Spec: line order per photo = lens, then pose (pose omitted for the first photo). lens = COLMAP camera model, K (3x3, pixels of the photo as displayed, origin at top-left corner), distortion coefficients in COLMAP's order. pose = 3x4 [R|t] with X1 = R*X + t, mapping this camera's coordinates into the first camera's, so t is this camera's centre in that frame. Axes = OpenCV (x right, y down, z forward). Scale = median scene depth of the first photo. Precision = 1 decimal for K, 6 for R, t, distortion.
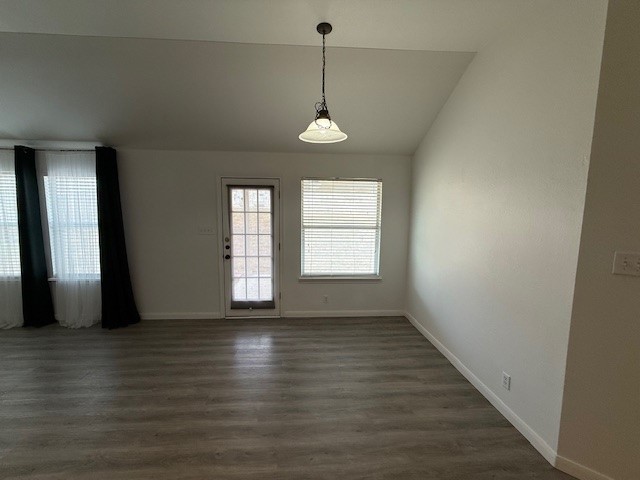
lens RADIAL K [[254.7, 0, 325.2], [0, 254.7, 239.4], [0, 0, 1]] dist [0.004203, -0.001678]
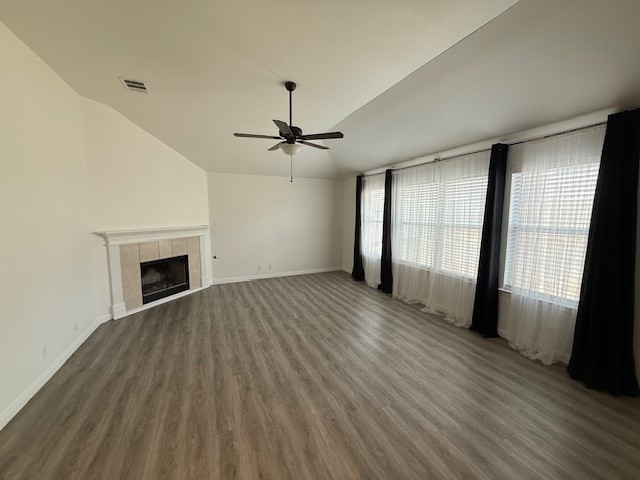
lens RADIAL K [[254.7, 0, 322.8], [0, 254.7, 237.2], [0, 0, 1]] dist [0.004203, -0.001678]
pose [[0.369678, 0.077362, -0.925934, -0.488588], [-0.090133, 0.994814, 0.047132, -0.010942], [0.924778, 0.066034, 0.374734, 0.071060]]
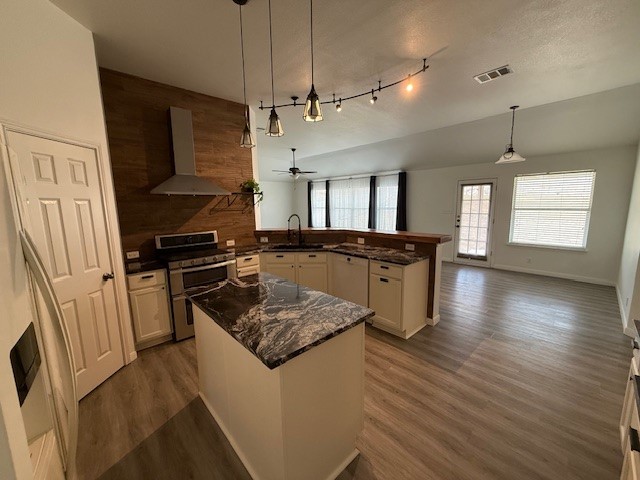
lens RADIAL K [[254.7, 0, 320.1], [0, 254.7, 237.0], [0, 0, 1]] dist [0.004203, -0.001678]
pose [[0.634035, 0.081280, -0.769021, 0.370681], [-0.058690, 0.996650, 0.056951, 0.099036], [0.771074, 0.009025, 0.636681, -0.840831]]
